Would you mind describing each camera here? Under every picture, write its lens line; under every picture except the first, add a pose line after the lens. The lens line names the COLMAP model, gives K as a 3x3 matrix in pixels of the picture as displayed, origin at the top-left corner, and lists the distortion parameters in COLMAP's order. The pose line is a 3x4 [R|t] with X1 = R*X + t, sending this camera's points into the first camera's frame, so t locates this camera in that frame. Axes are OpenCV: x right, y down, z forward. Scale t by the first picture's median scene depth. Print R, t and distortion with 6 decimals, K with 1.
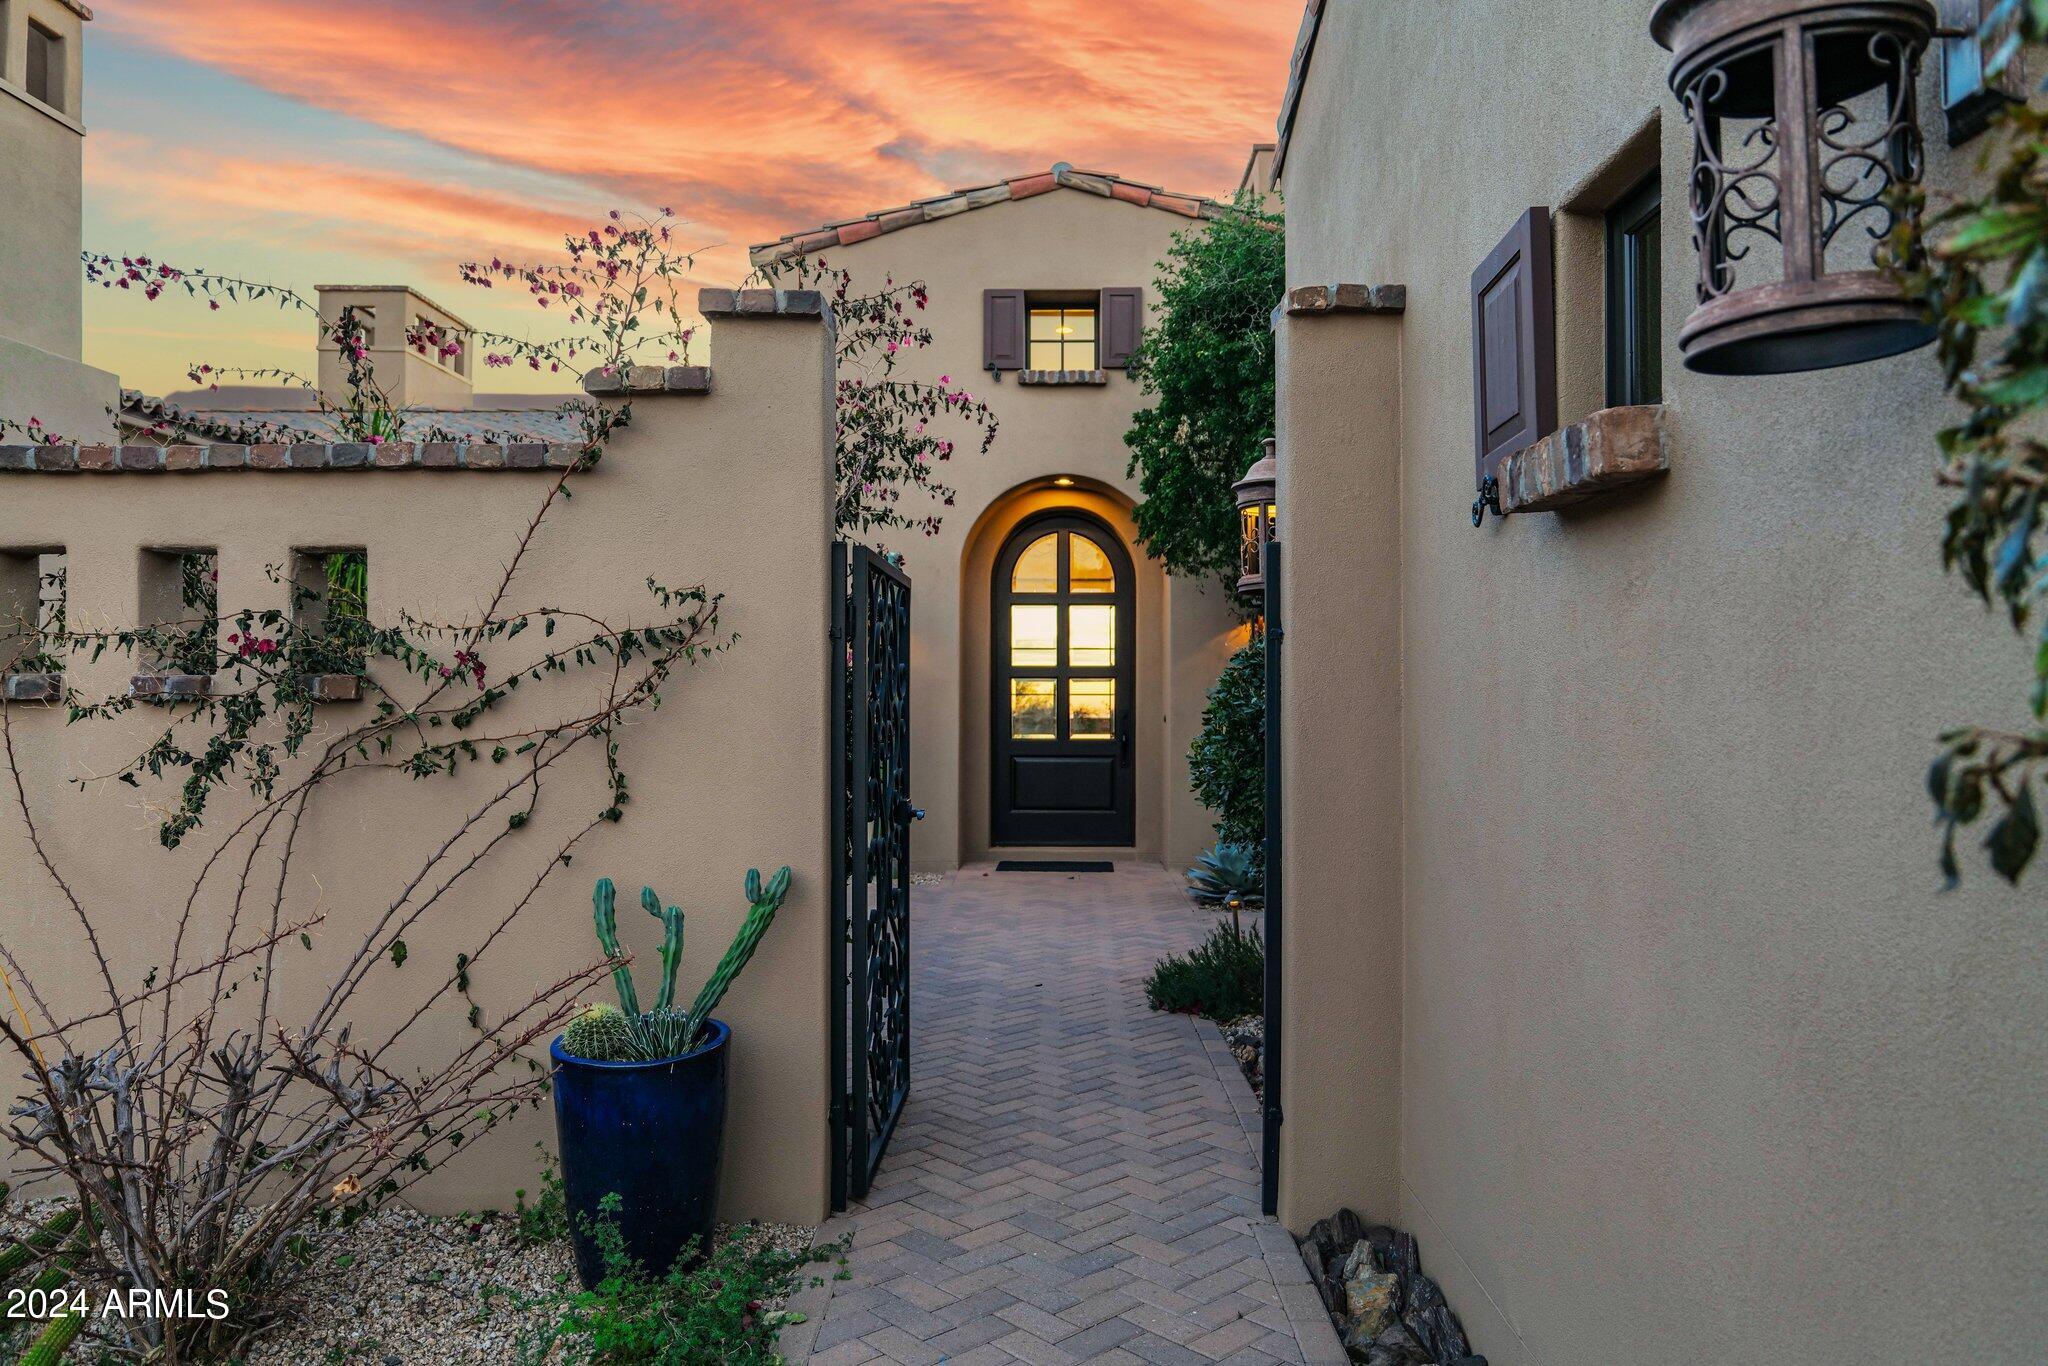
lens RADIAL K [[1521.8, 0, 1024.0], [0, 1521.8, 683.0], [0, 0, 1]] dist [-0.001818, -0.000361]
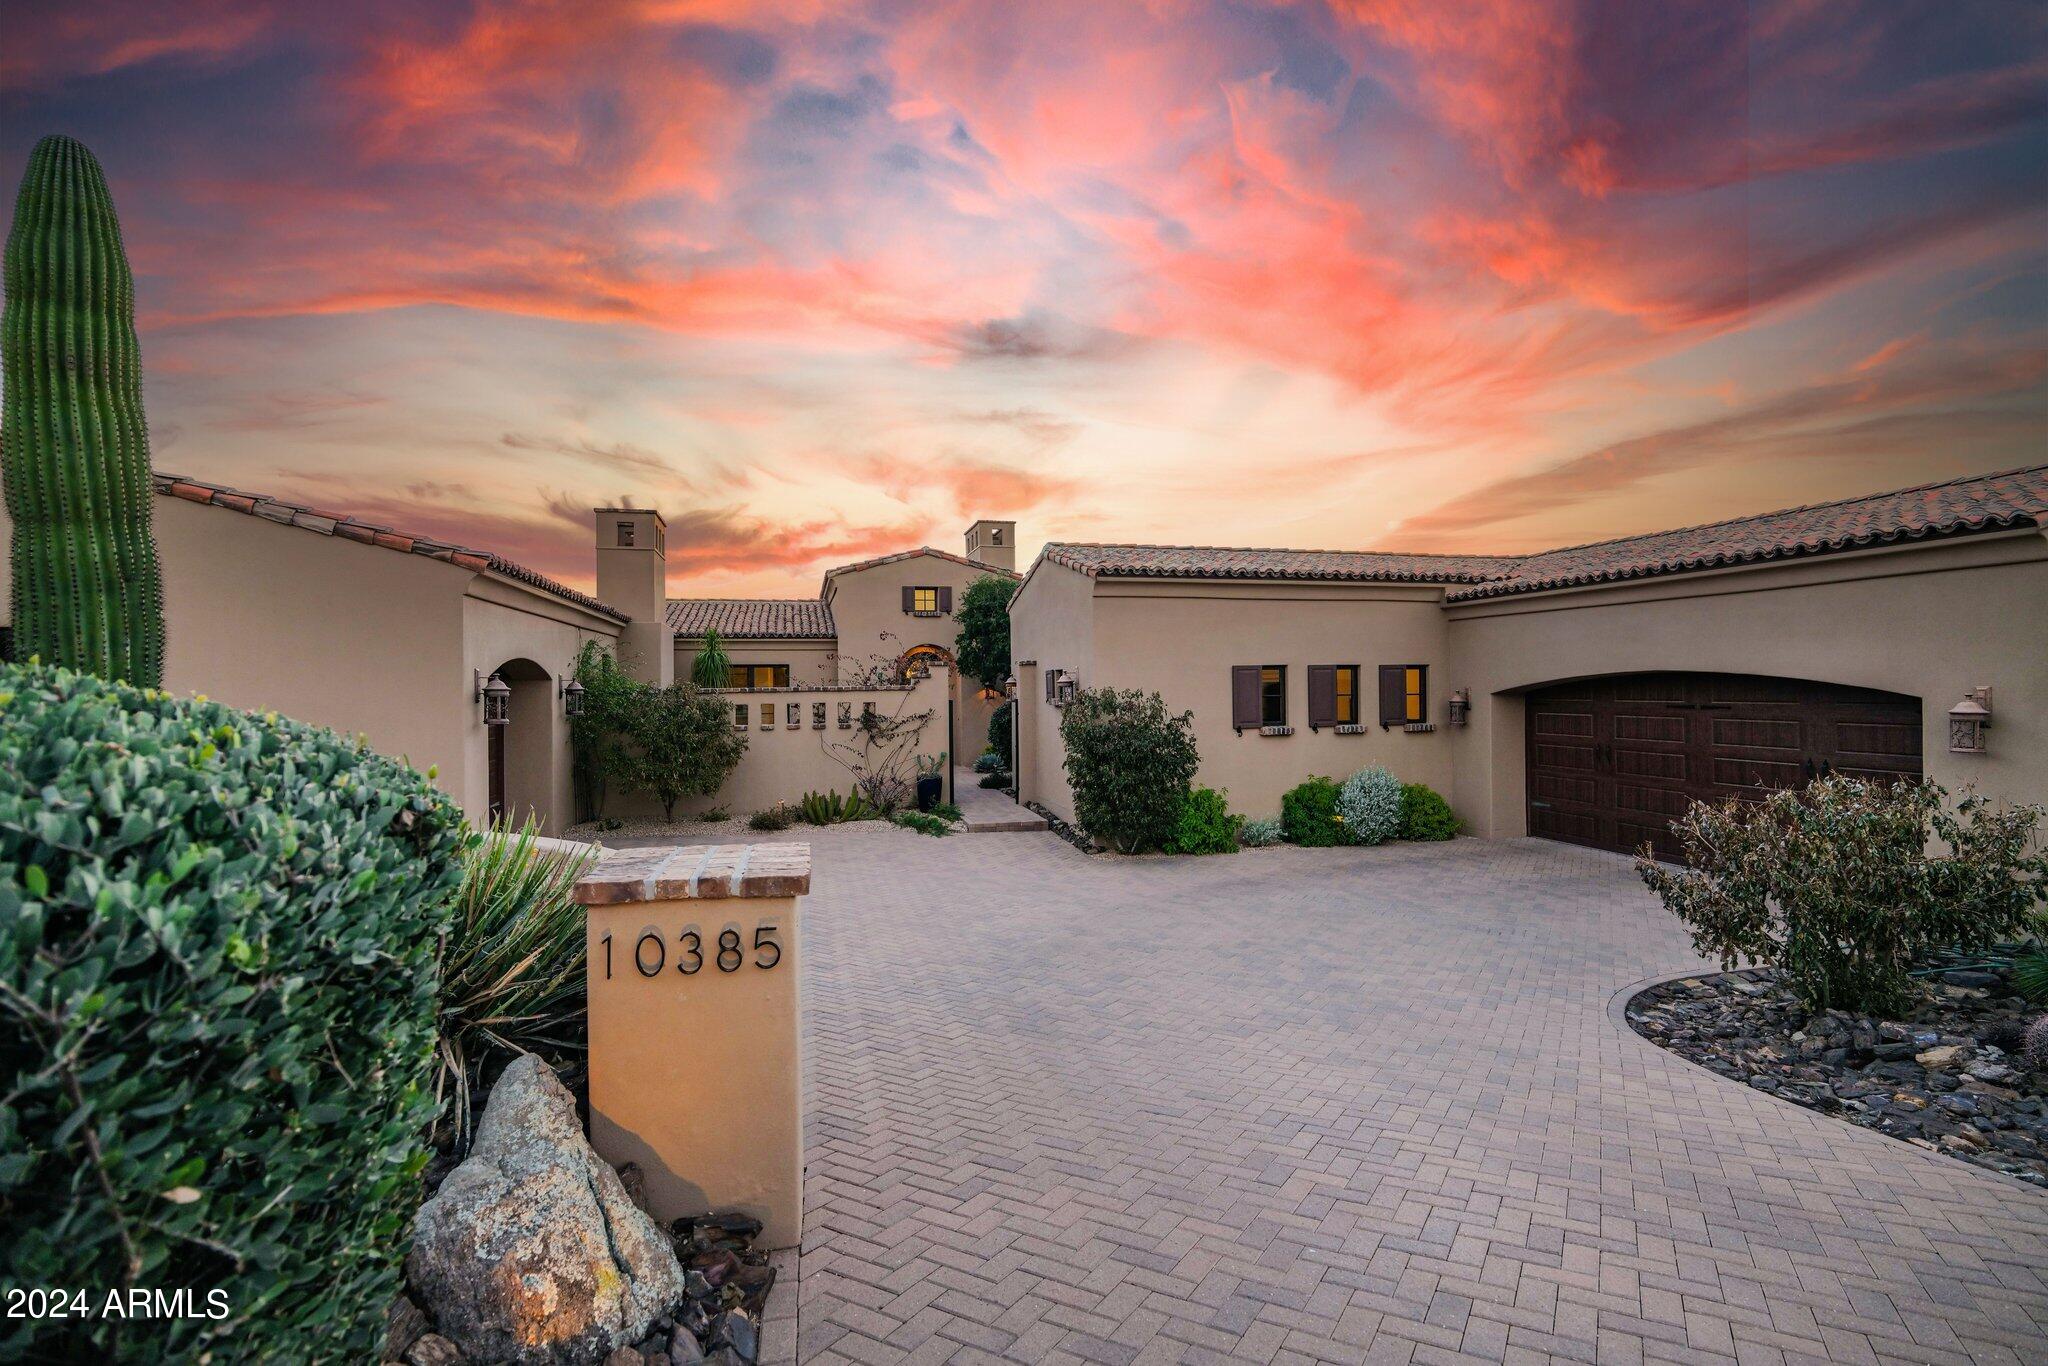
lens RADIAL K [[946.6, 0, 1031.4], [0, 946.6, 680.2], [0, 0, 1]] dist [-0.023126, 0.005110]
pose [[0.967260, -0.009632, 0.253605, -0.307017], [0.010155, 0.999948, -0.000750, -0.065764], [-0.253585, 0.003301, 0.967307, -1.120506]]
